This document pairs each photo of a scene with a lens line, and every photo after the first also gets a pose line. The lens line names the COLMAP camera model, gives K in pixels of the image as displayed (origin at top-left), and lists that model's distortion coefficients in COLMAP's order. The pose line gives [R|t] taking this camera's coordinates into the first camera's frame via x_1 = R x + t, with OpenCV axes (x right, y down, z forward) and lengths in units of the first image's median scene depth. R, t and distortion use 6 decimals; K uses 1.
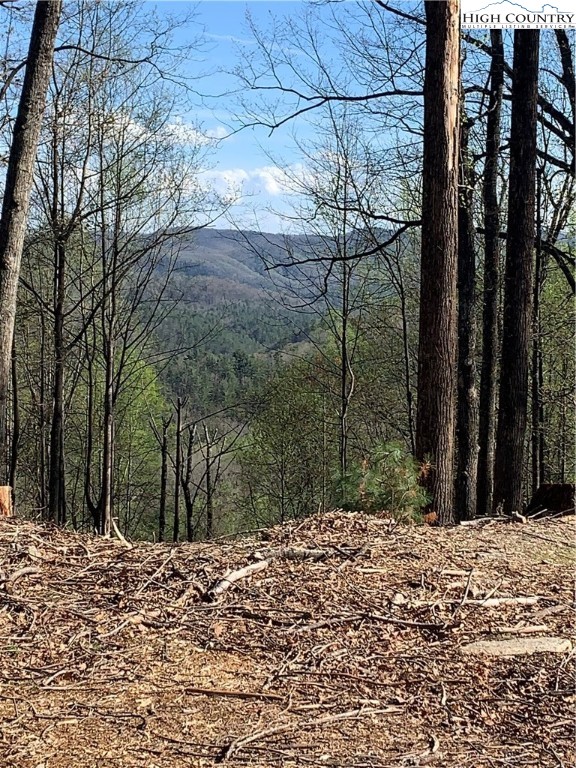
lens RADIAL K [[1572.5, 0, 288.0], [0, 1572.5, 384.0], [0, 0, 1]] dist [-0.018611, -0.075782]
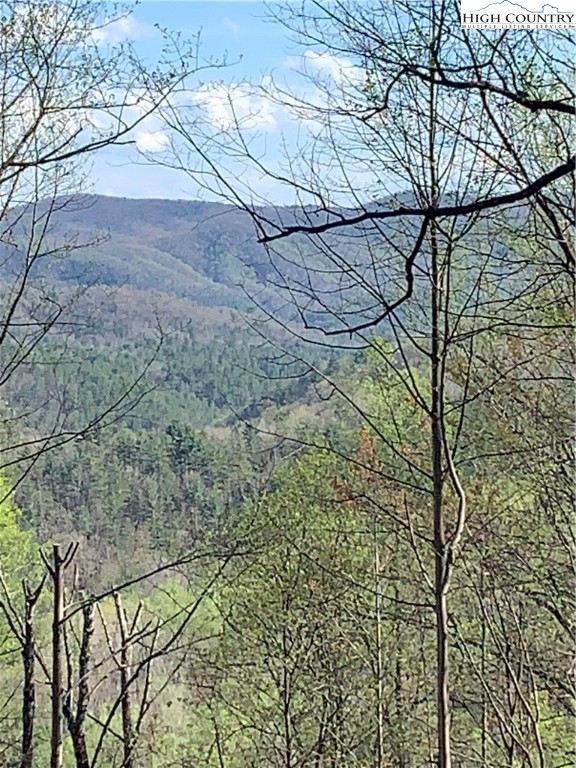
lens RADIAL K [[2888.8, 0, 288.0], [0, 2888.8, 384.0], [0, 0, 1]] dist [-0.167013, -0.698319]
pose [[0.999856, -0.015187, 0.007540, -0.012519], [0.015433, 0.999313, -0.033686, -0.010462], [-0.007023, 0.033797, 0.999404, 0.242757]]
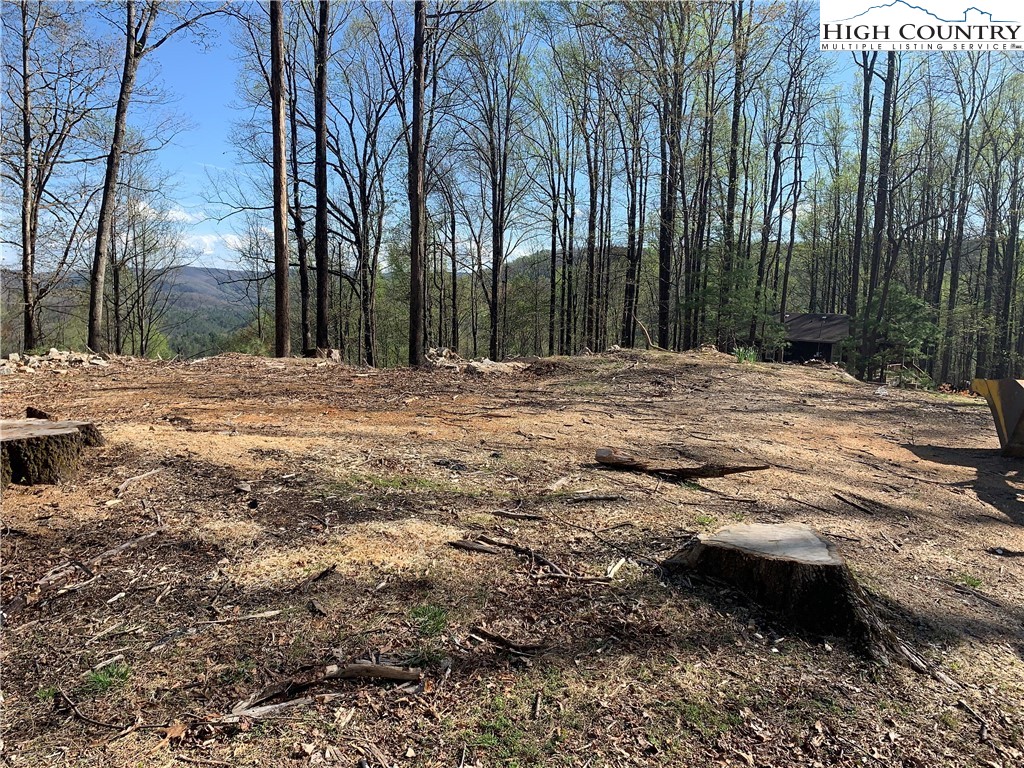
lens RADIAL K [[771.0, 0, 512.0], [0, 771.0, 384.0], [0, 0, 1]] dist [0.001777, -0.040293]
pose [[0.942956, -0.035857, 0.330980, 0.000936], [0.019633, 0.998442, 0.052231, 0.001495], [-0.332337, -0.042753, 0.942191, -0.013652]]
